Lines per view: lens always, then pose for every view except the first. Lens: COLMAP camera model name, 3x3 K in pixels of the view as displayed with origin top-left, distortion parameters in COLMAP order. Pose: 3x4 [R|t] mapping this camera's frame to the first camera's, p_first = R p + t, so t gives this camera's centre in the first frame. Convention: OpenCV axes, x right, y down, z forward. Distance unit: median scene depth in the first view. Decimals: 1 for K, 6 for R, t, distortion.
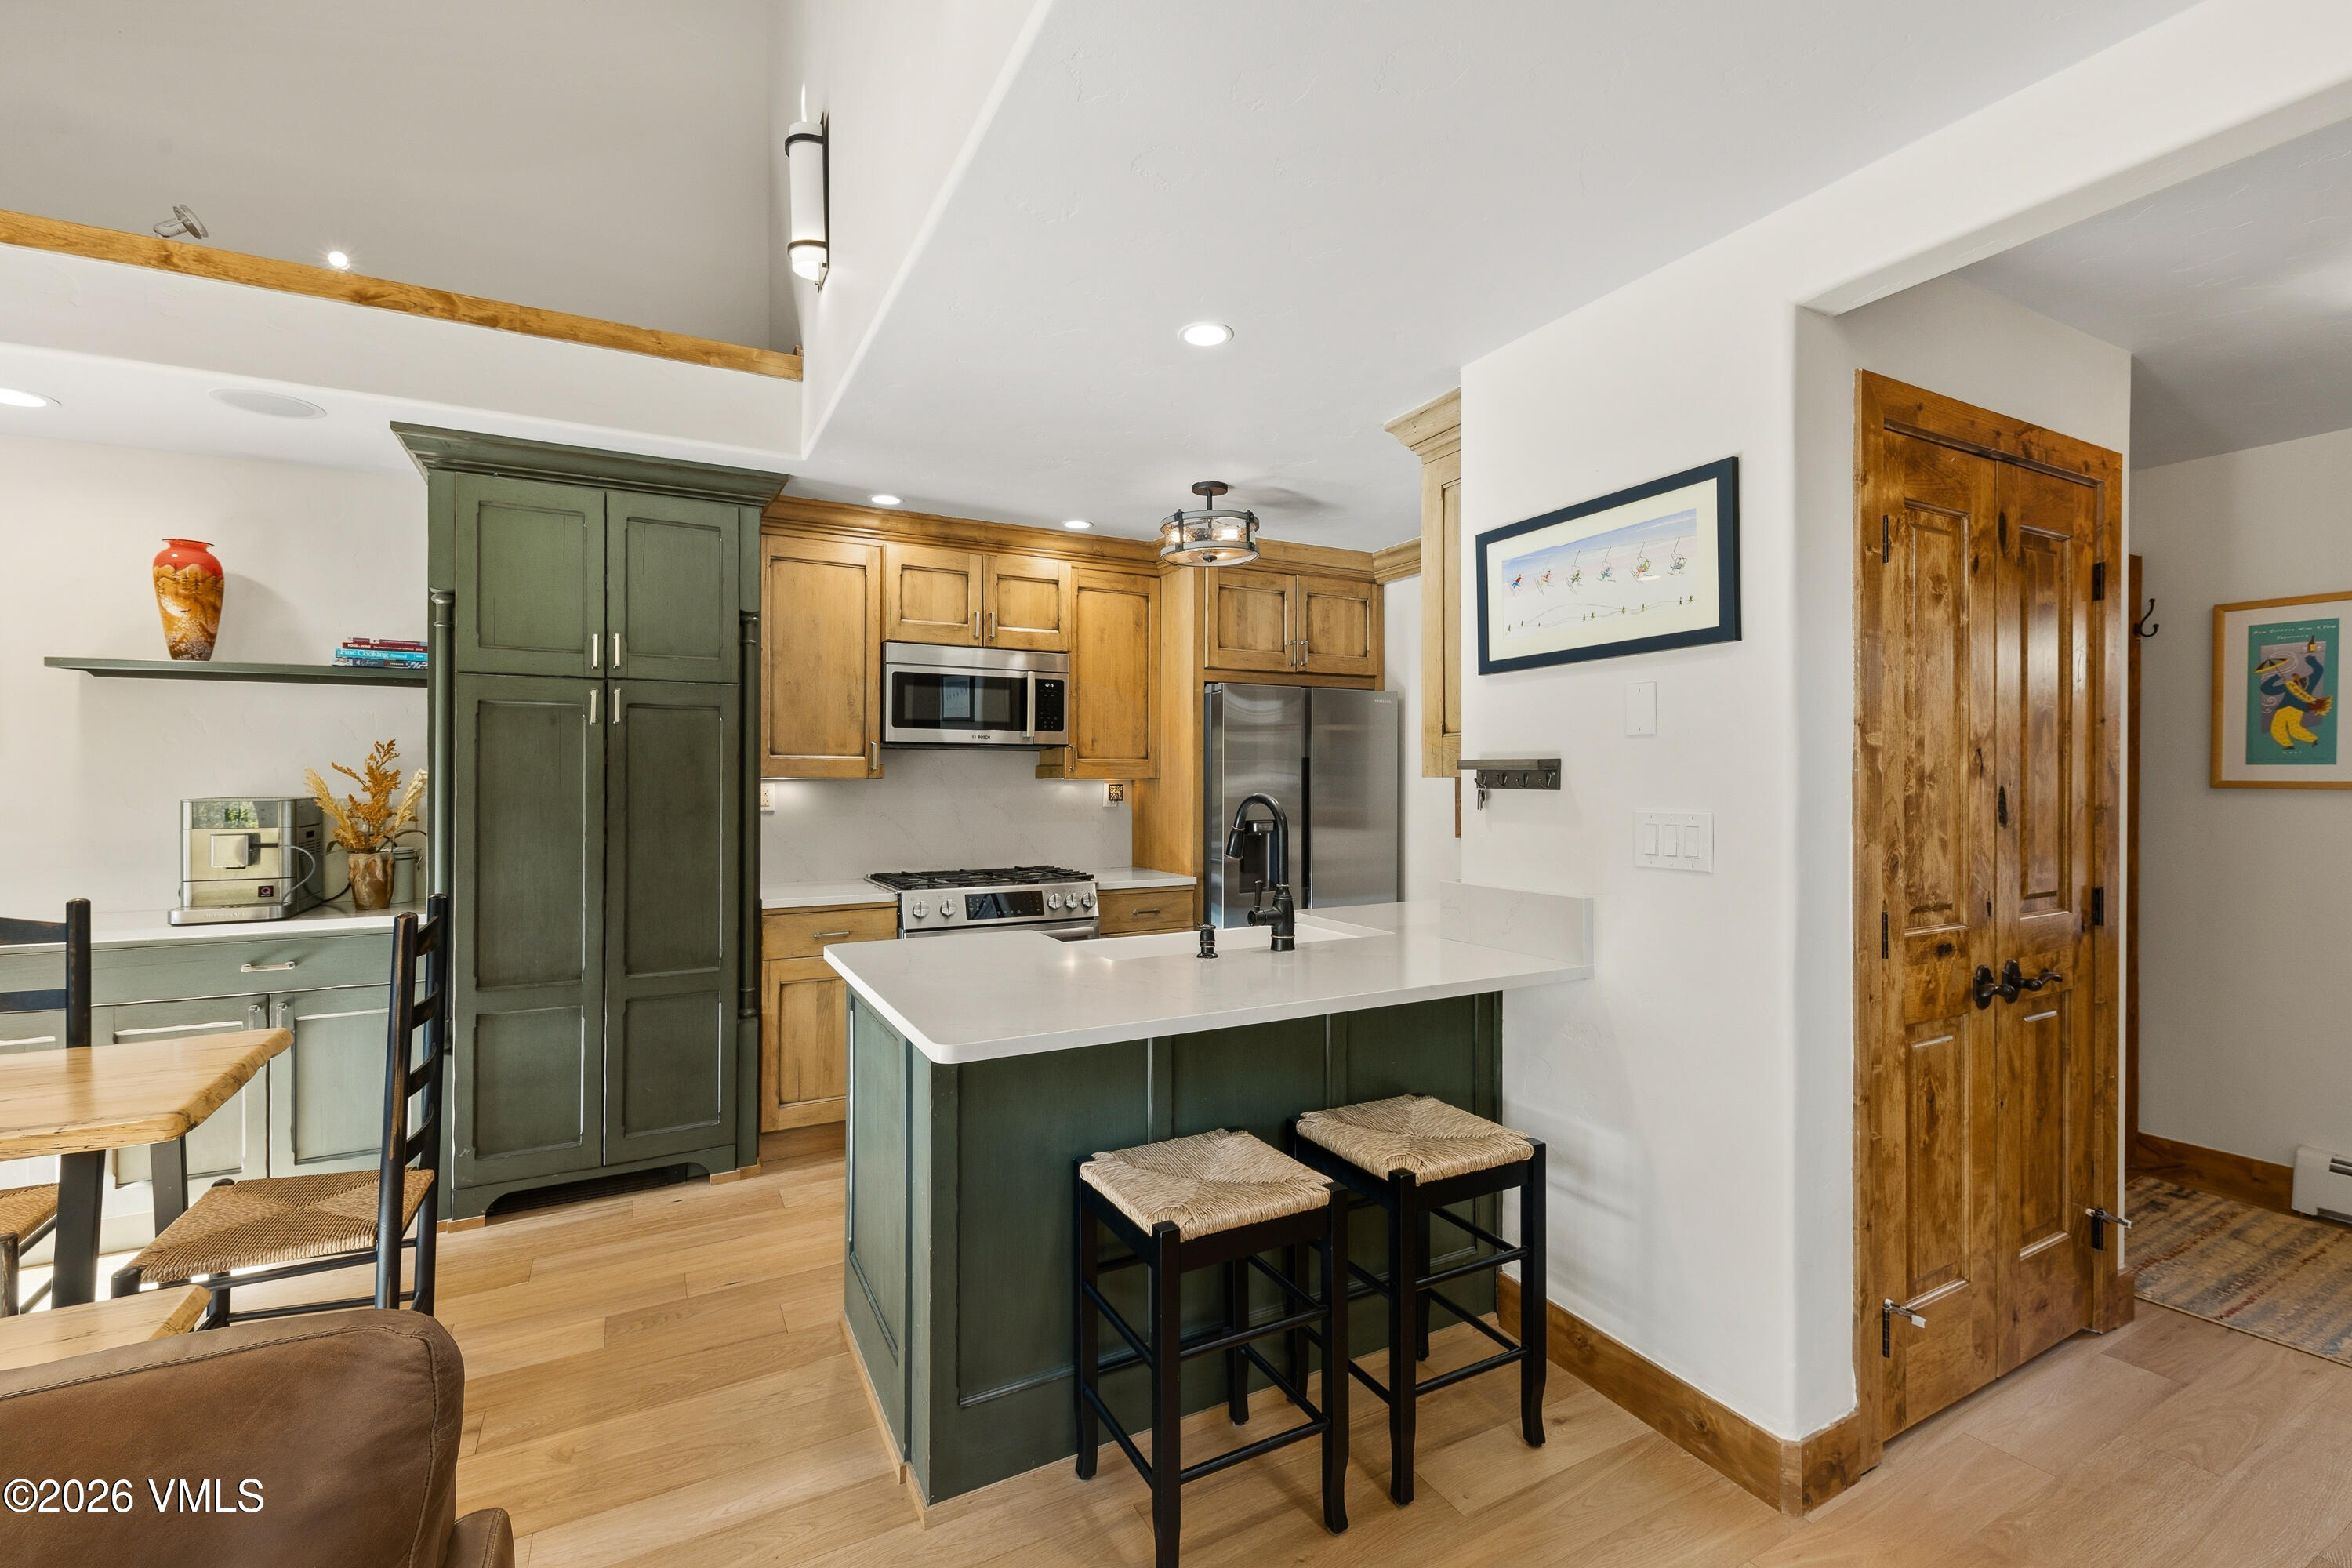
lens RADIAL K [[1001.4, 0, 1167.5], [0, 1001.4, 780.4], [0, 0, 1]] dist [0.016764, -0.008244]
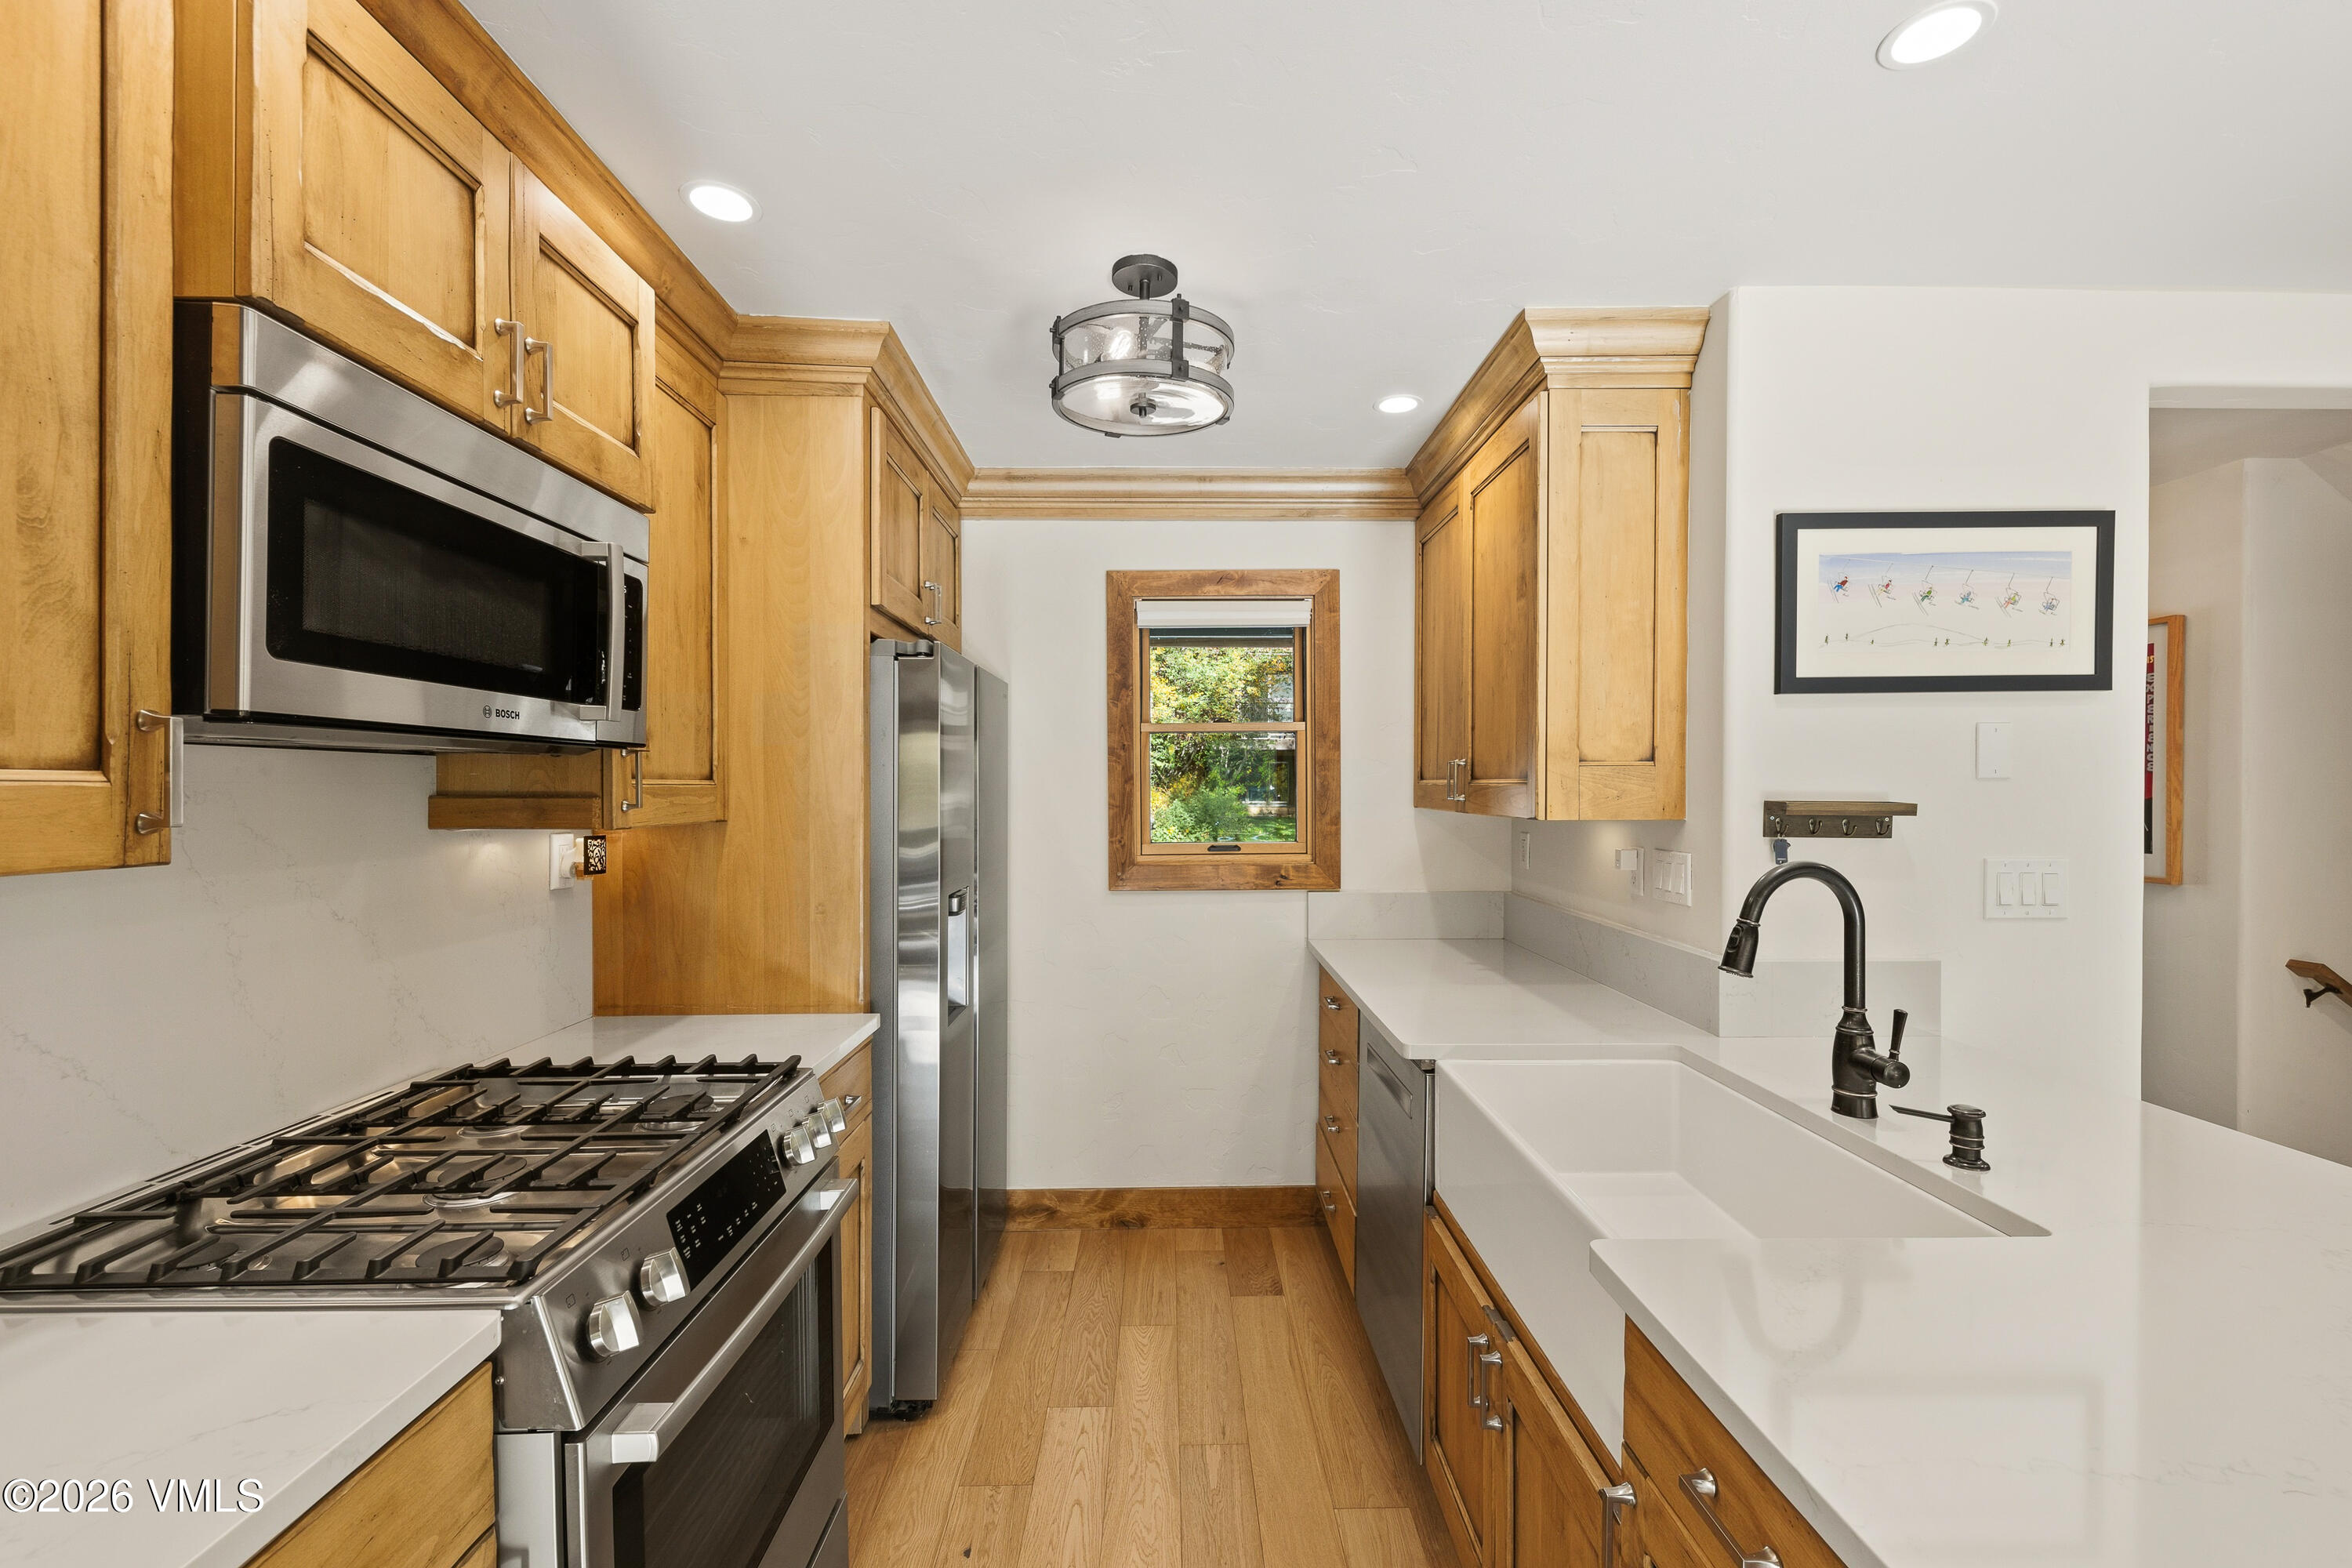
lens RADIAL K [[1001.4, 0, 1177.4], [0, 1001.4, 798.0], [0, 0, 1]] dist [0.016764, -0.008244]
pose [[0.460314, -0.008520, 0.887715, -0.468516], [0.000881, 0.999958, 0.009141, -0.023376], [-0.887756, -0.003425, 0.460302, 0.812011]]
